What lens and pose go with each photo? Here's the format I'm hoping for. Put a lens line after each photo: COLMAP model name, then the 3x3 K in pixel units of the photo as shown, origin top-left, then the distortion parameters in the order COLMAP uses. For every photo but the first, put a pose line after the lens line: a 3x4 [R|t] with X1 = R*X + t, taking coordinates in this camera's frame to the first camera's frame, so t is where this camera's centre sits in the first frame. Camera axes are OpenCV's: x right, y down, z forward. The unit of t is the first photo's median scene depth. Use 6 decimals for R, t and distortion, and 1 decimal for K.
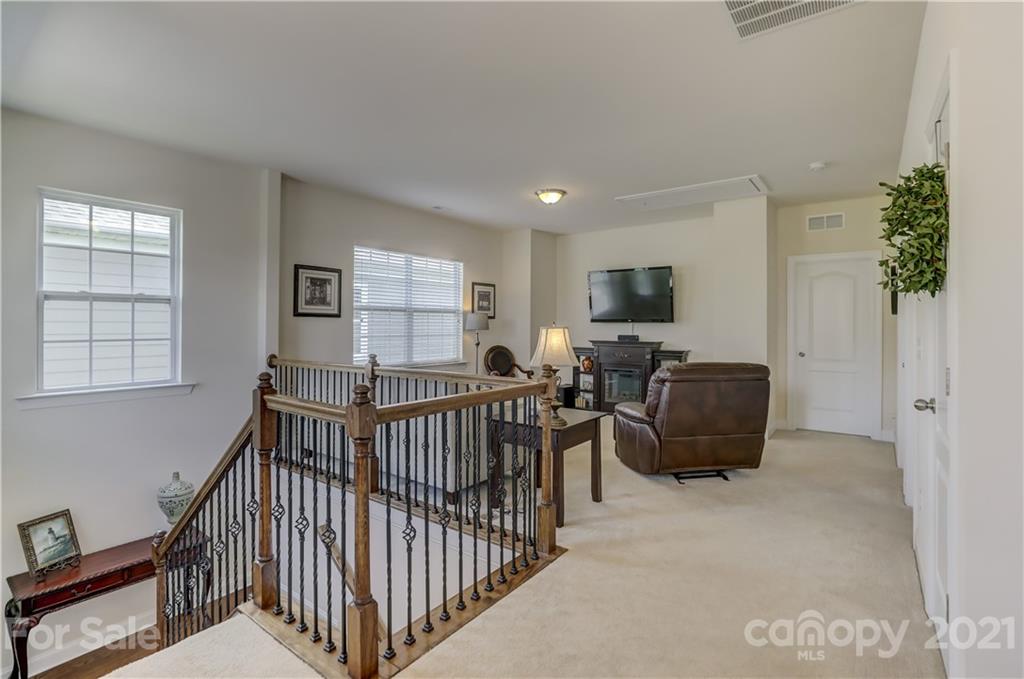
lens RADIAL K [[493.8, 0, 511.3], [0, 493.8, 334.2], [0, 0, 1]] dist [-0.017292, 0.000497]
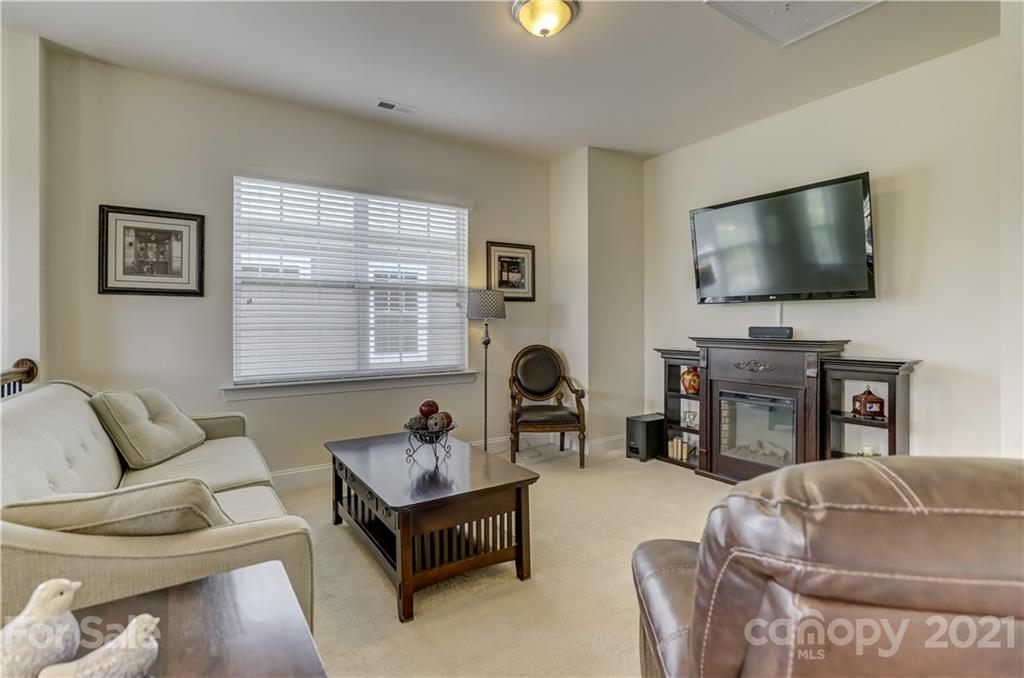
lens RADIAL K [[495.4, 0, 511.5], [0, 495.4, 324.5], [0, 0, 1]] dist [-0.012653, 0.001645]
pose [[0.944591, -0.005044, -0.328210, 0.158876], [0.000890, 0.999918, -0.012806, 0.006209], [0.328248, 0.011804, 0.944518, 0.453241]]
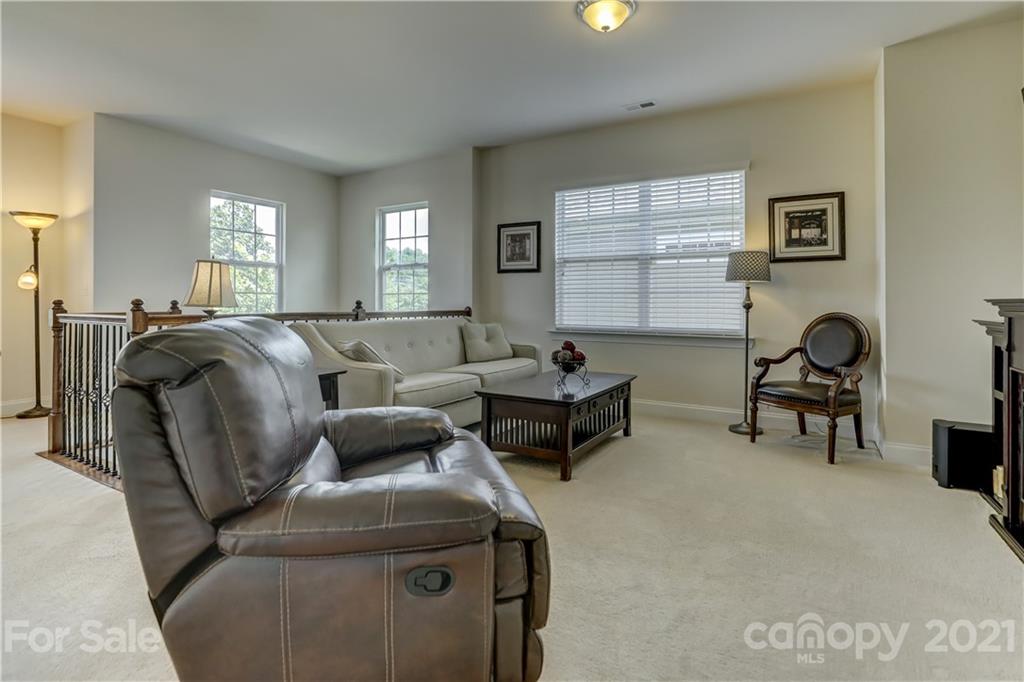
lens RADIAL K [[493.8, 0, 513.2], [0, 493.8, 296.7], [0, 0, 1]] dist [-0.017292, 0.000497]
pose [[0.116556, -0.012567, -0.993105, 0.471011], [-0.019208, 0.999704, -0.014904, 0.022797], [0.992998, 0.020813, 0.116280, 0.676968]]
